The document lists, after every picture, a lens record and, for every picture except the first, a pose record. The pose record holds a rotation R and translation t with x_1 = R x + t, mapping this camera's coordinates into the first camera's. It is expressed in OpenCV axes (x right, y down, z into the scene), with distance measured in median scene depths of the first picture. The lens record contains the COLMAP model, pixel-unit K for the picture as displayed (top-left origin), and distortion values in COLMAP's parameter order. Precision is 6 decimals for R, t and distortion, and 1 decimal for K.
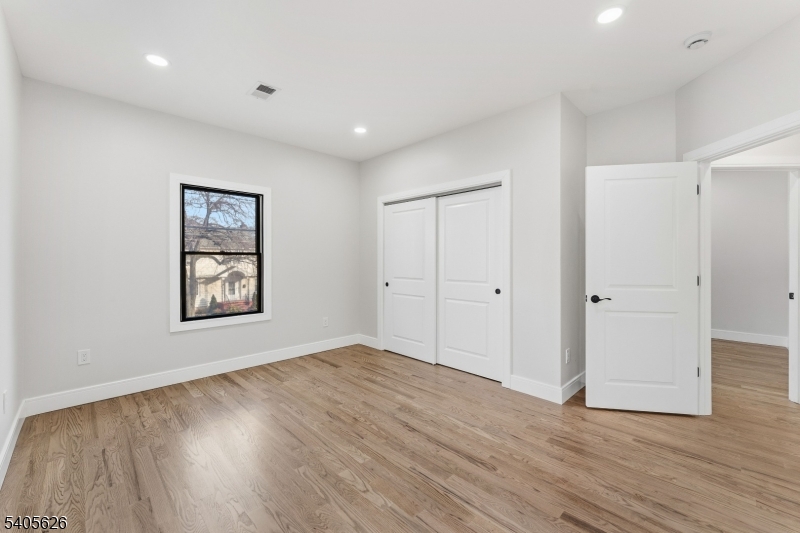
lens RADIAL K [[331.7, 0, 393.5], [0, 331.7, 261.1], [0, 0, 1]] dist [-0.002301, -0.000965]
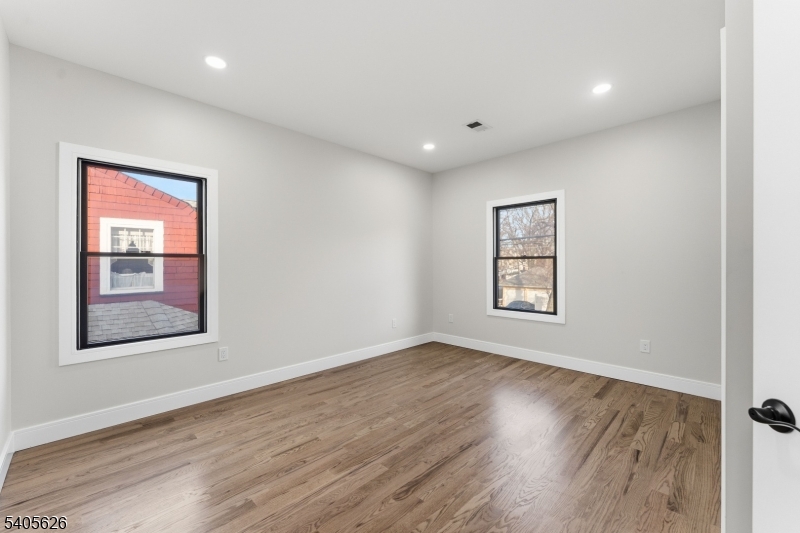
lens RADIAL K [[331.7, 0, 400.9], [0, 331.7, 264.0], [0, 0, 1]] dist [-0.002301, -0.000965]
pose [[0.018715, 0.000065, -0.999825, 0.824216], [-0.001038, 0.999999, 0.000045, -0.000475], [0.999824, 0.001037, 0.018715, 0.686353]]
